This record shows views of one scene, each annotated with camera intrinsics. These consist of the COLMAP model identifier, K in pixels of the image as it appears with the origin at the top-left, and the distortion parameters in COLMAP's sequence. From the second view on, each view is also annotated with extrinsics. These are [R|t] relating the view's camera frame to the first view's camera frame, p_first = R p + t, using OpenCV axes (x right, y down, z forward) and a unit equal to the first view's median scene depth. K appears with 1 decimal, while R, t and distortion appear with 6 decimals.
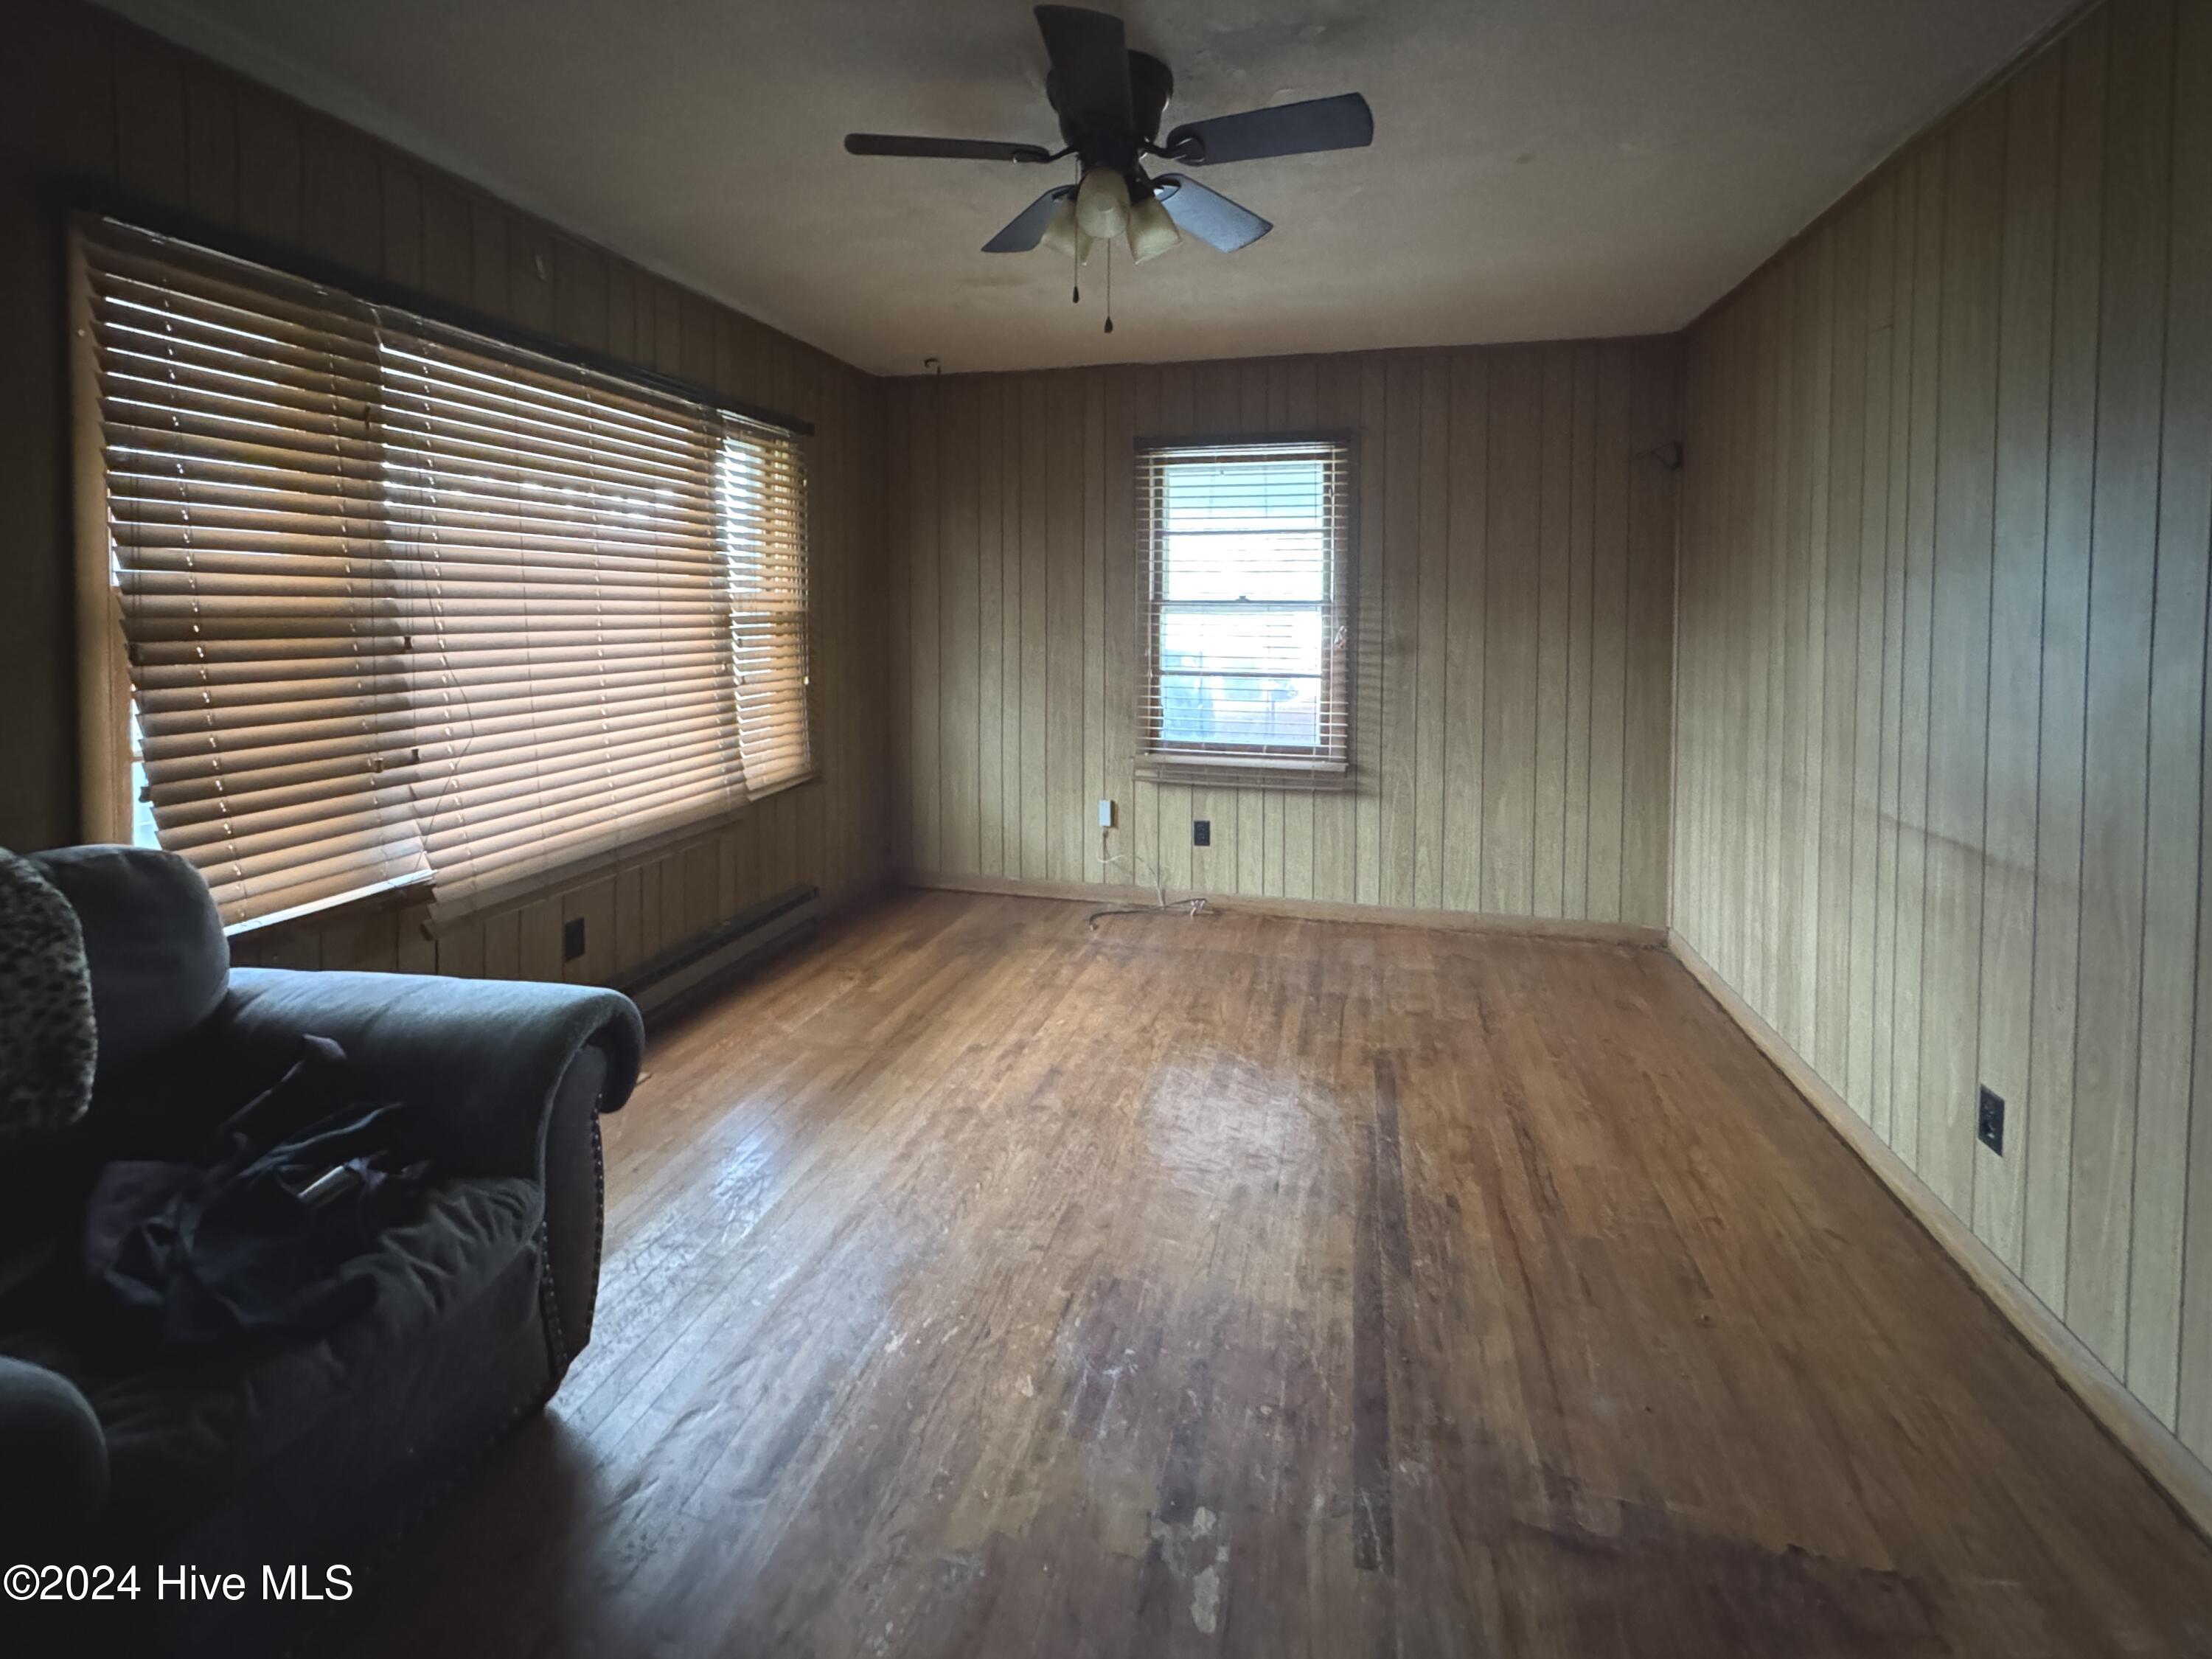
lens RADIAL K [[933.0, 0, 1106.0], [0, 933.0, 829.5], [0, 0, 1]] dist [-0.012931, 0.000245]
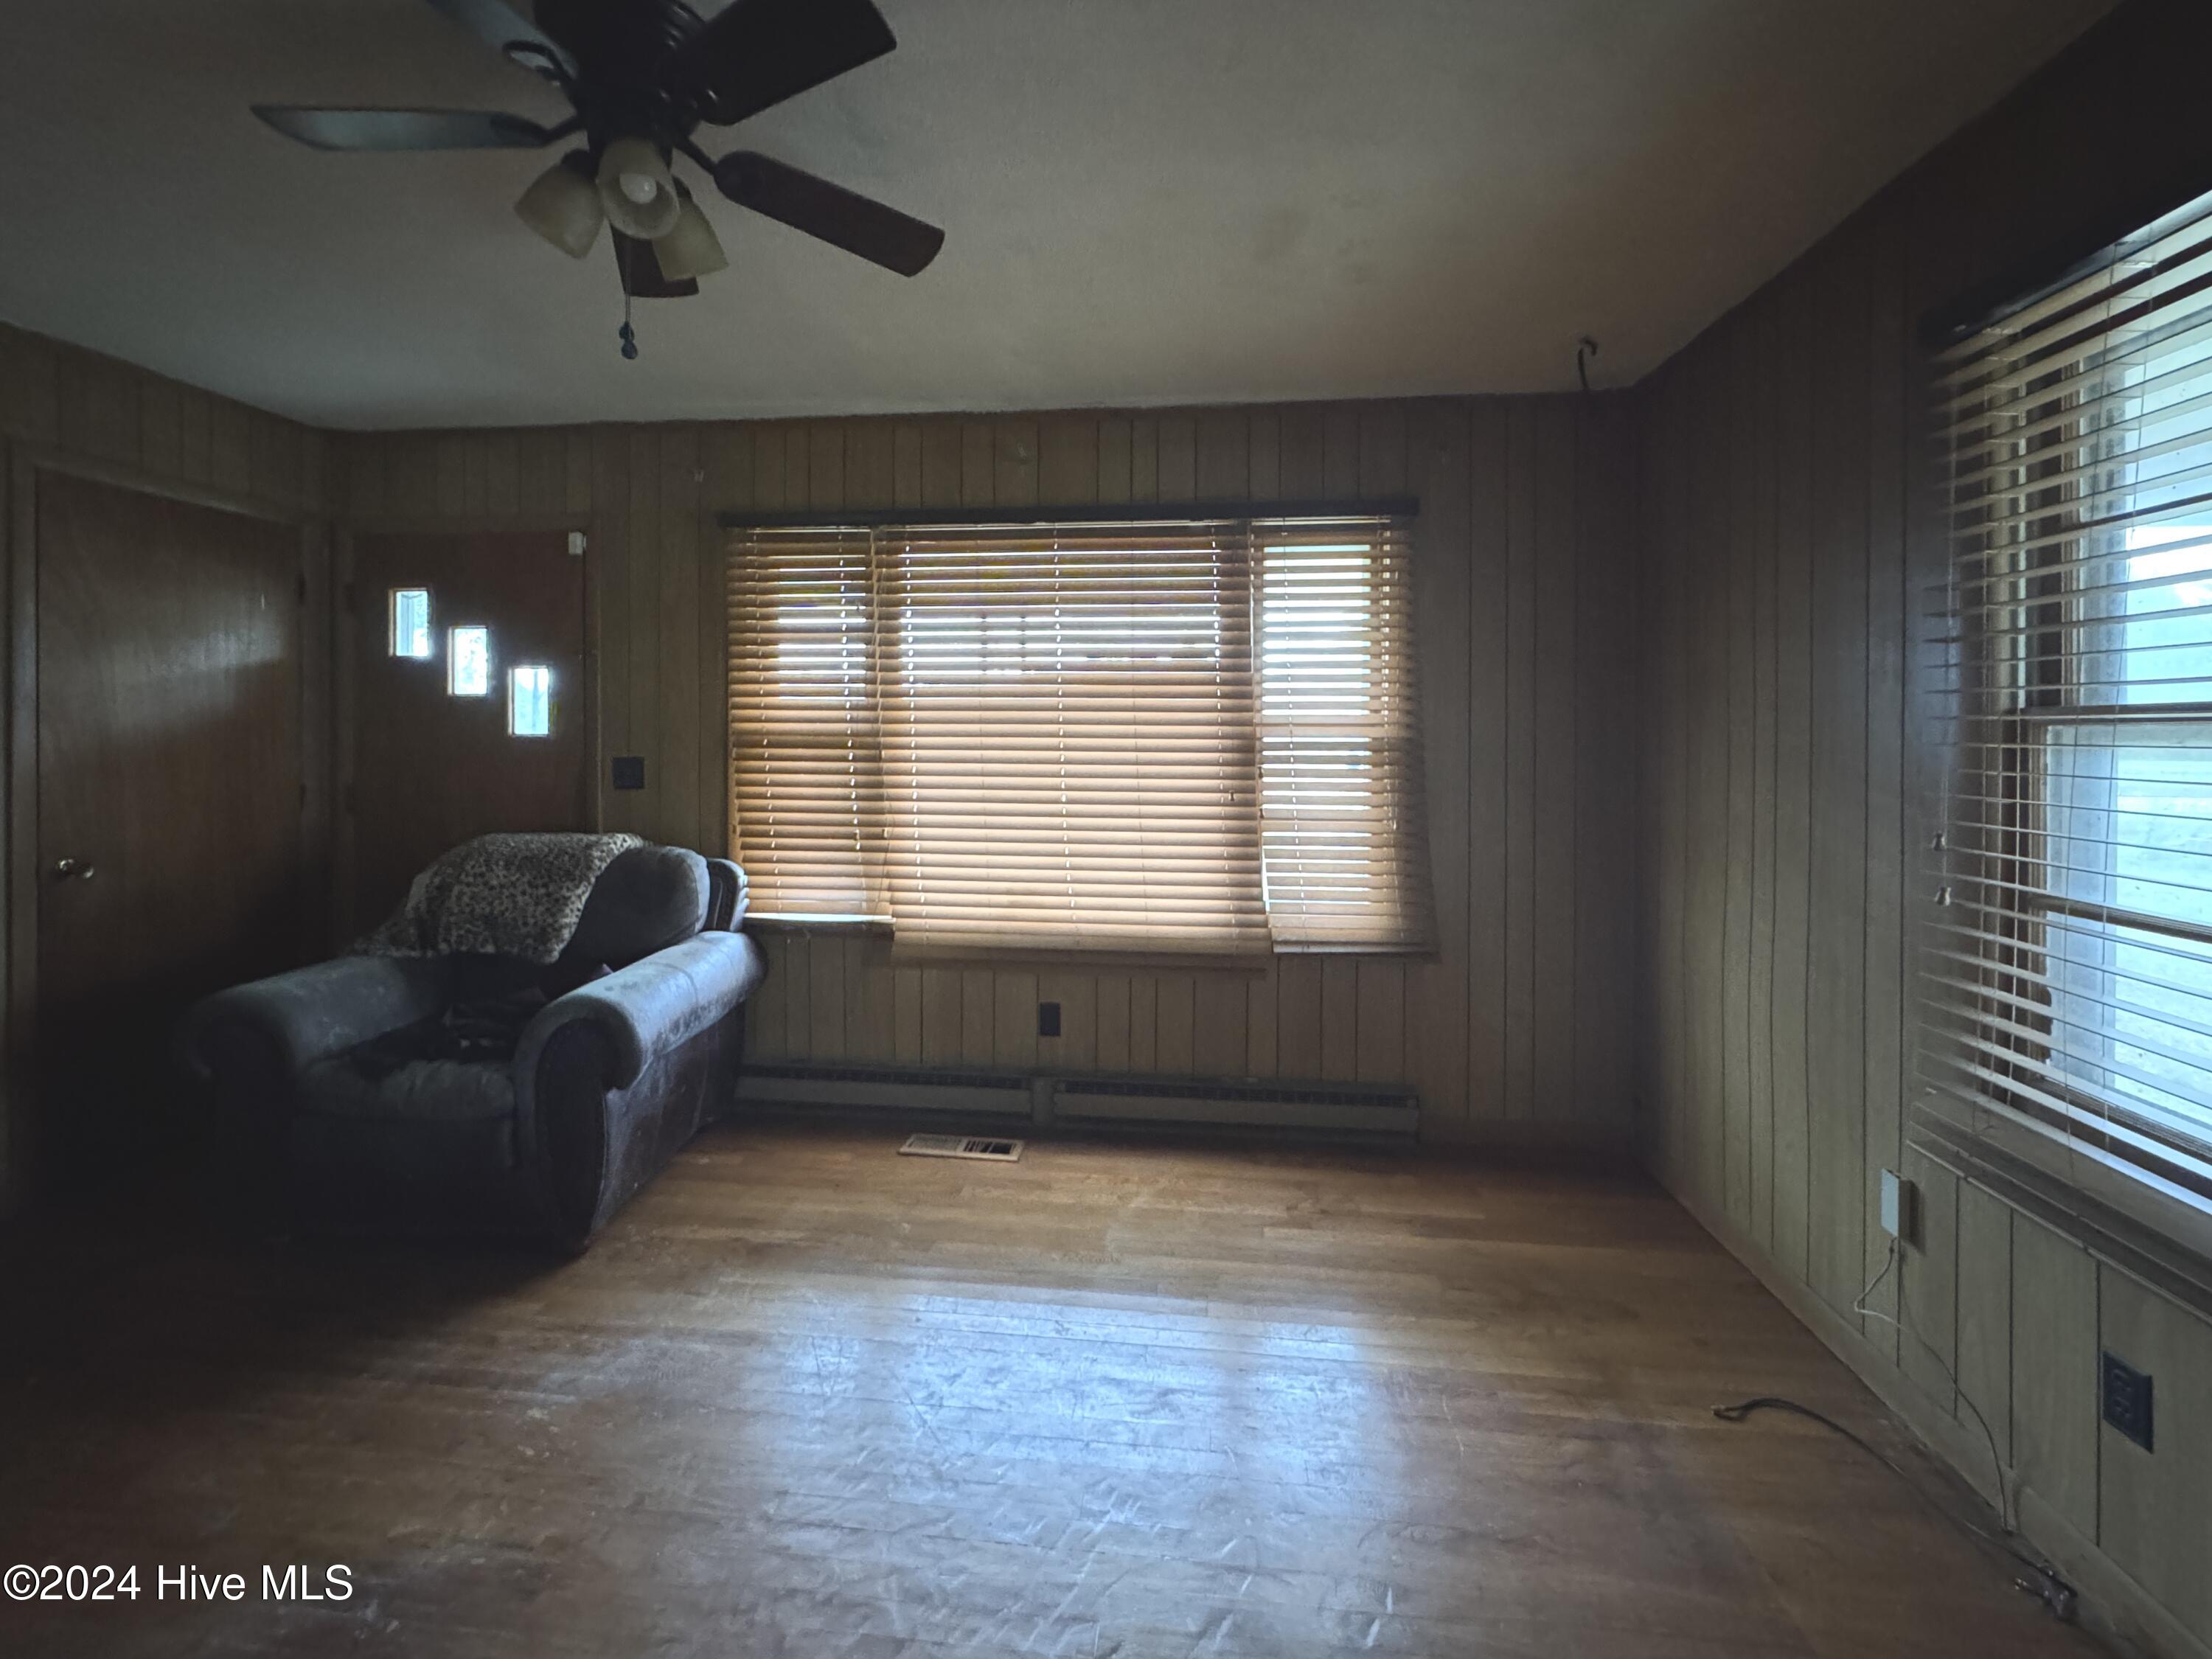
lens RADIAL K [[933.0, 0, 1106.0], [0, 933.0, 829.5], [0, 0, 1]] dist [-0.012931, 0.000245]
pose [[0.142505, 0.097089, -0.985021, 0.451495], [-0.232469, 0.970623, 0.062038, -0.163844], [0.962107, 0.220147, 0.160889, 0.712030]]
